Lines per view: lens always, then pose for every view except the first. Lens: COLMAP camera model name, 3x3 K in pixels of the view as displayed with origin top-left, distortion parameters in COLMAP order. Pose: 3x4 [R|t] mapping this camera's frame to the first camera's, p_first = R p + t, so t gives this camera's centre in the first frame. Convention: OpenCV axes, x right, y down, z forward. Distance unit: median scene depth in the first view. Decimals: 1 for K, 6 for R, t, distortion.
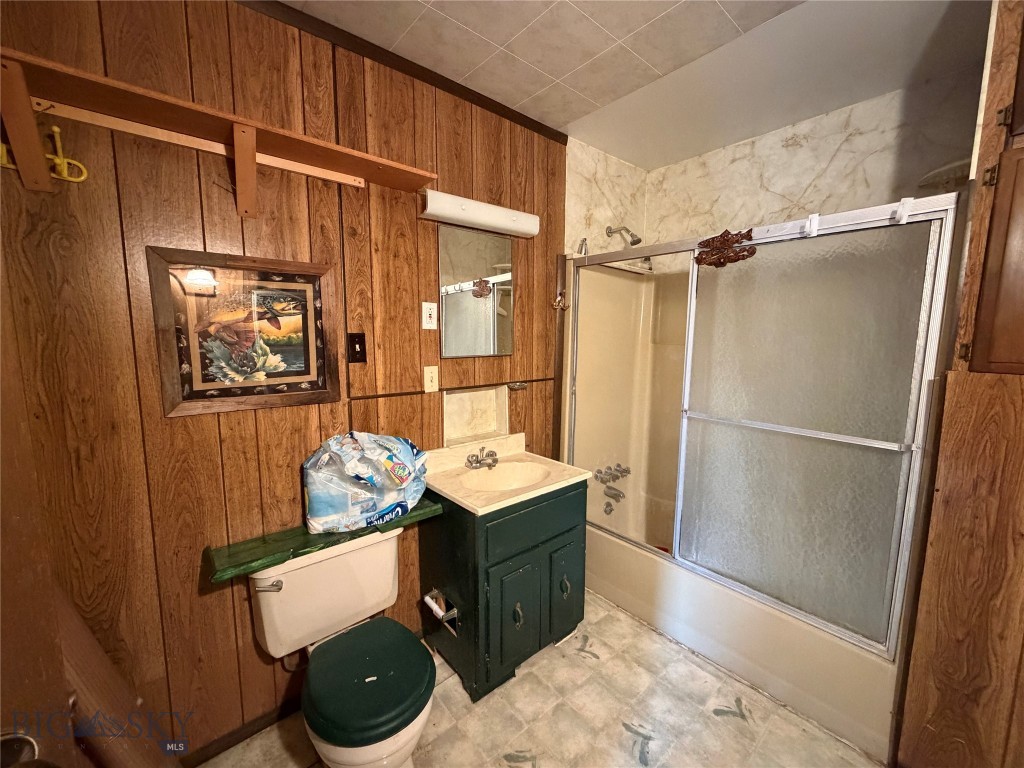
lens RADIAL K [[408.9, 0, 507.2], [0, 408.9, 385.5], [0, 0, 1]] dist [-0.000012, -0.000063]
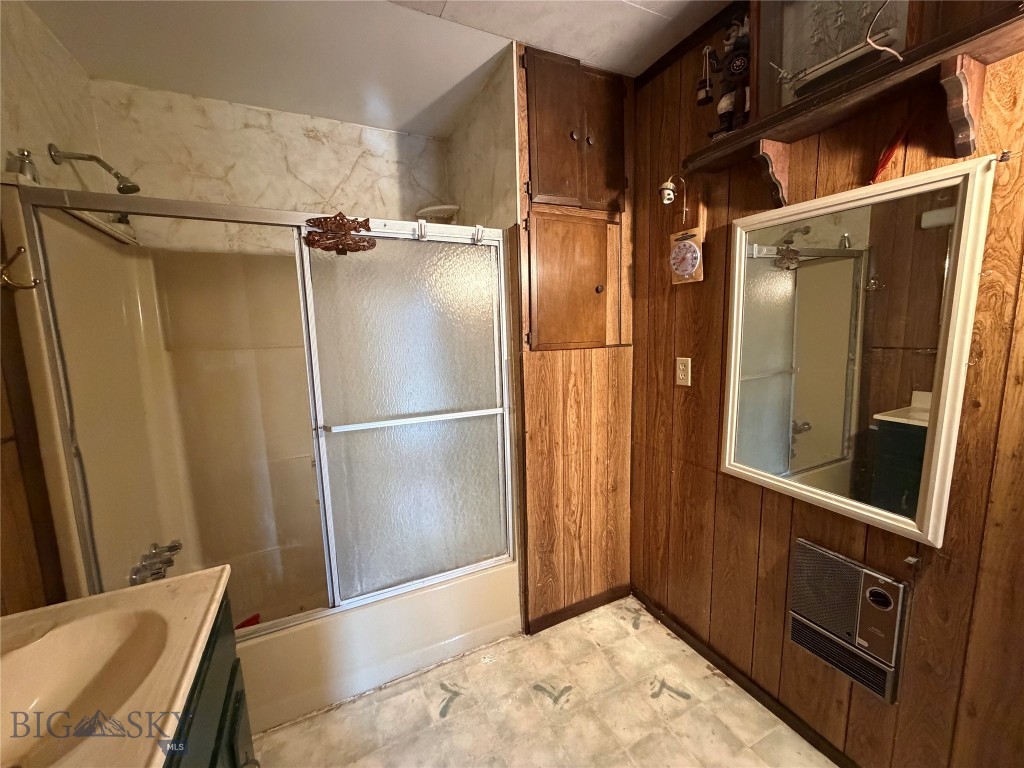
lens RADIAL K [[408.9, 0, 507.2], [0, 408.9, 385.5], [0, 0, 1]] dist [-0.000012, -0.000063]
pose [[0.249253, -0.144187, 0.957645, -0.239160], [0.148441, 0.982857, 0.109347, -0.054816], [-0.956994, 0.114898, 0.266383, 0.426976]]
